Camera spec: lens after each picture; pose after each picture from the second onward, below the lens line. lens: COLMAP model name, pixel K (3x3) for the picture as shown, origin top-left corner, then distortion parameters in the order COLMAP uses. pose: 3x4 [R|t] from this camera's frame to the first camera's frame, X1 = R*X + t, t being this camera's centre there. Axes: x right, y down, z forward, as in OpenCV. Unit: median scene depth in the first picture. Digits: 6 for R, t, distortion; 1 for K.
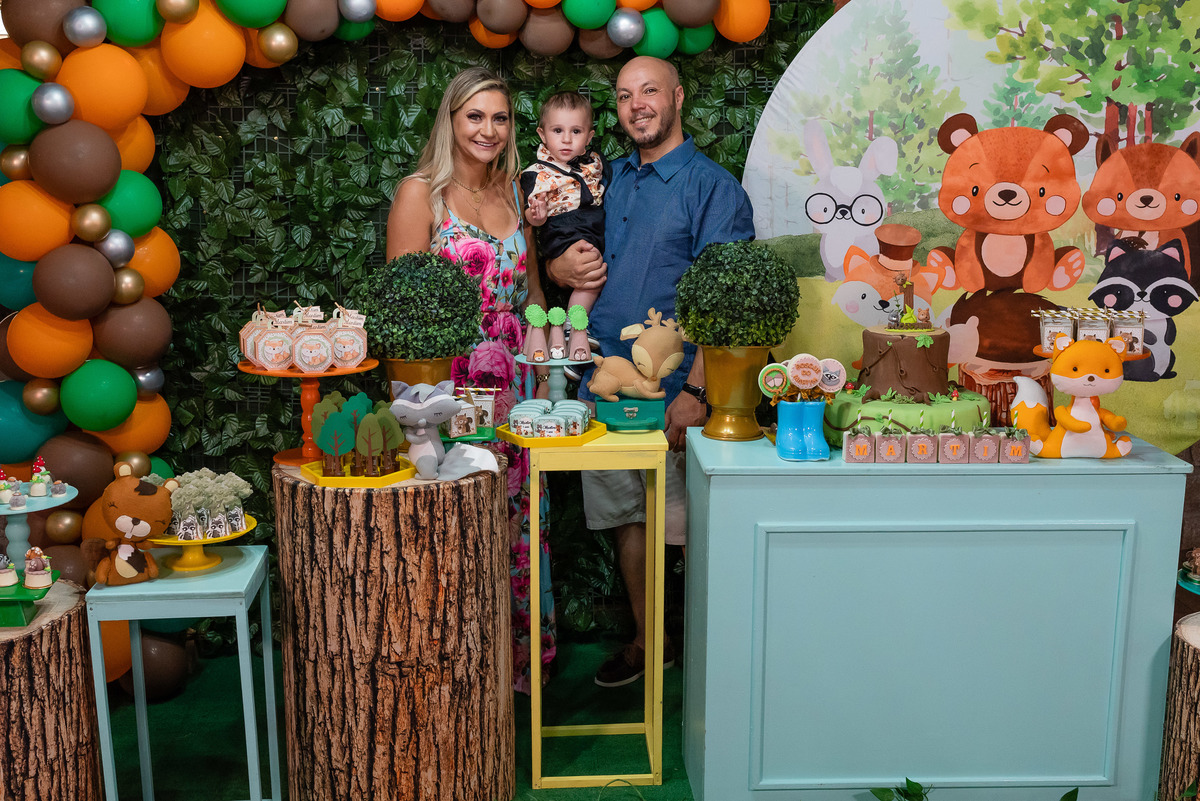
lens RADIAL K [[1298.8, 0, 630.6], [0, 1298.8, 419.2], [0, 0, 1]] dist [0.013016, 0.012386]
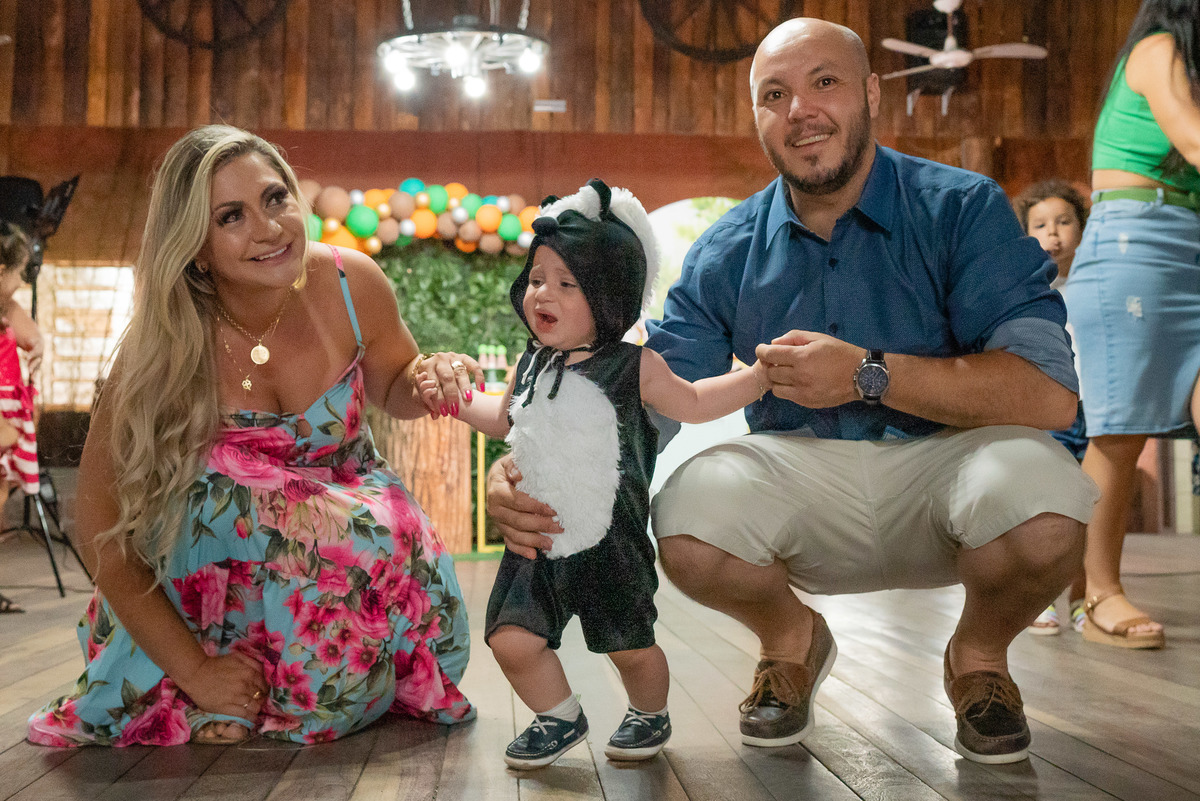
lens RADIAL K [[1206.0, 0, 572.4], [0, 1206.0, 421.2], [0, 0, 1]] dist [0.009439, 0.011552]
pose [[0.999979, -0.003272, -0.005505, 0.108027], [0.002014, 0.976702, -0.214589, 0.561219], [0.006079, 0.214574, 0.976689, -1.181574]]
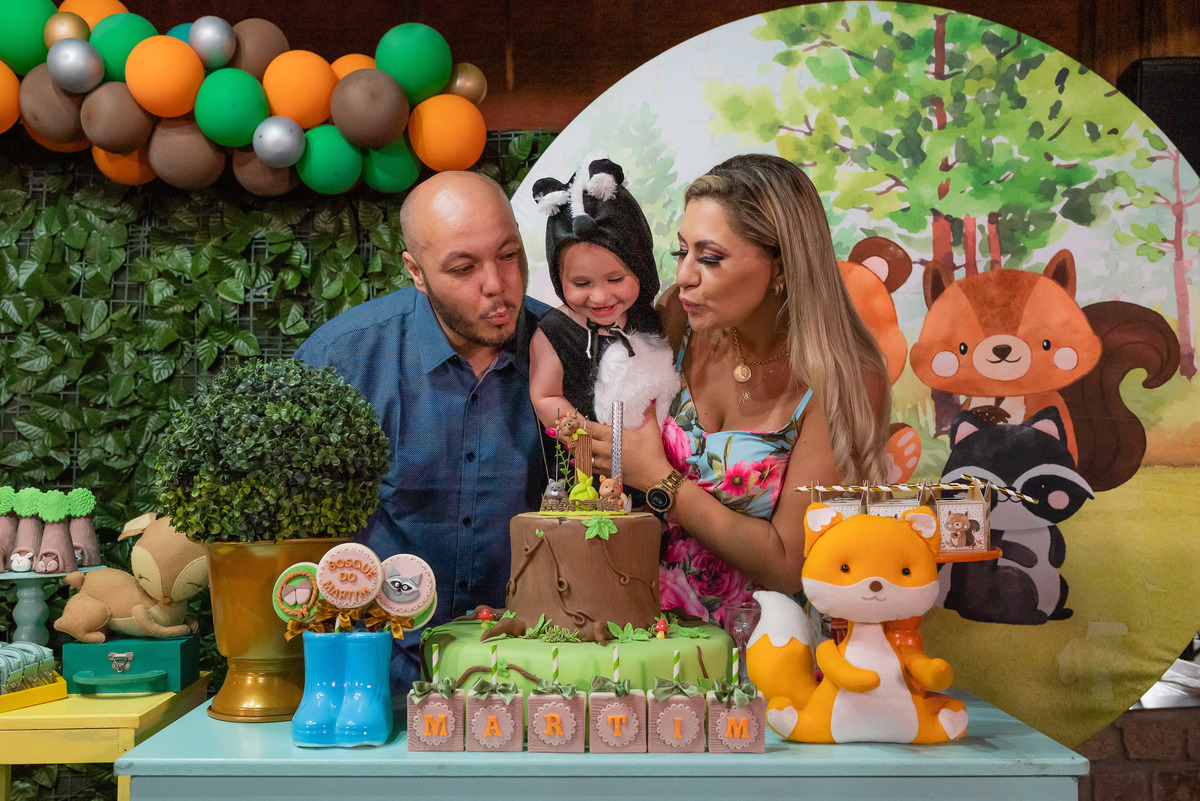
lens RADIAL K [[1206.0, 0, 572.4], [0, 1206.0, 421.2], [0, 0, 1]] dist [0.009439, 0.011552]
pose [[0.999712, -0.003184, -0.023805, 0.235472], [-0.002409, 0.972878, -0.231306, 0.016396], [0.023896, 0.231296, 0.972590, 0.492101]]
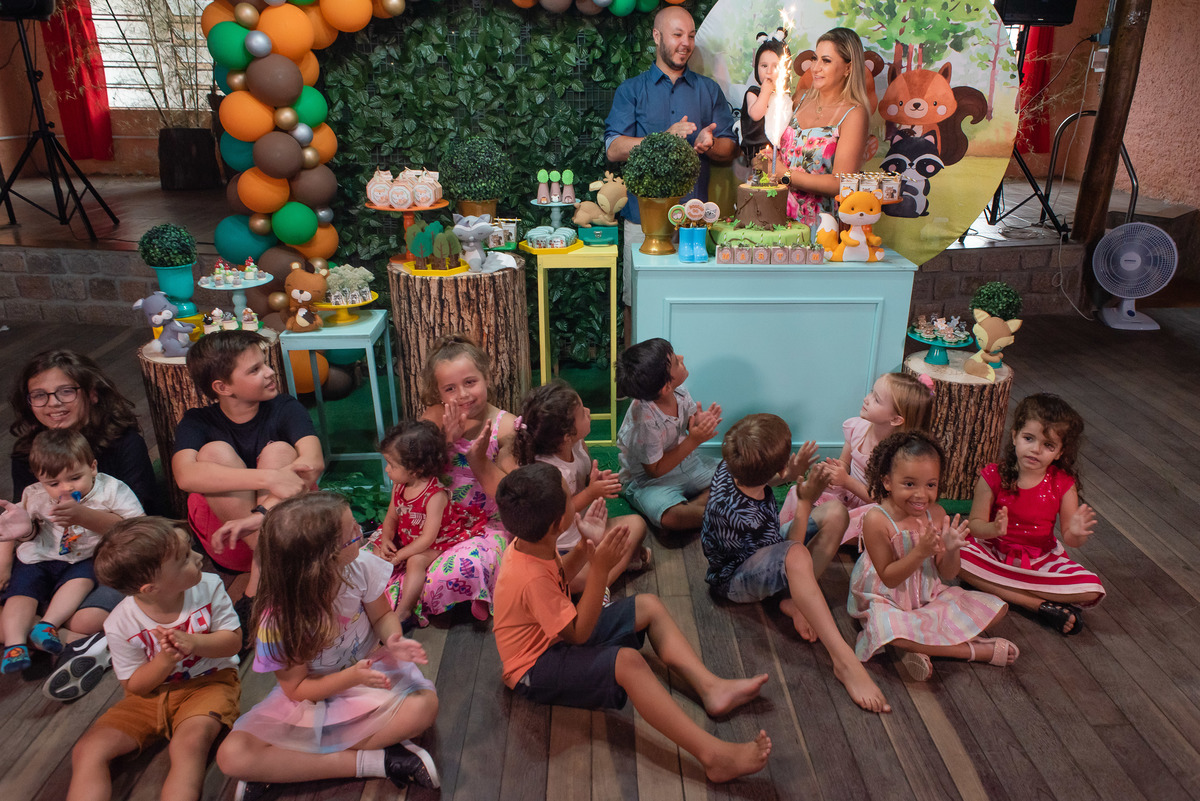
lens RADIAL K [[783.2, 0, 638.4], [0, 783.2, 362.1], [0, 0, 1]] dist [0.029110, -0.001226]
pose [[0.999921, 0.007296, -0.010282, 0.070981], [-0.005690, 0.988916, 0.148366, 0.008492], [0.011251, -0.148296, 0.988879, -0.049059]]
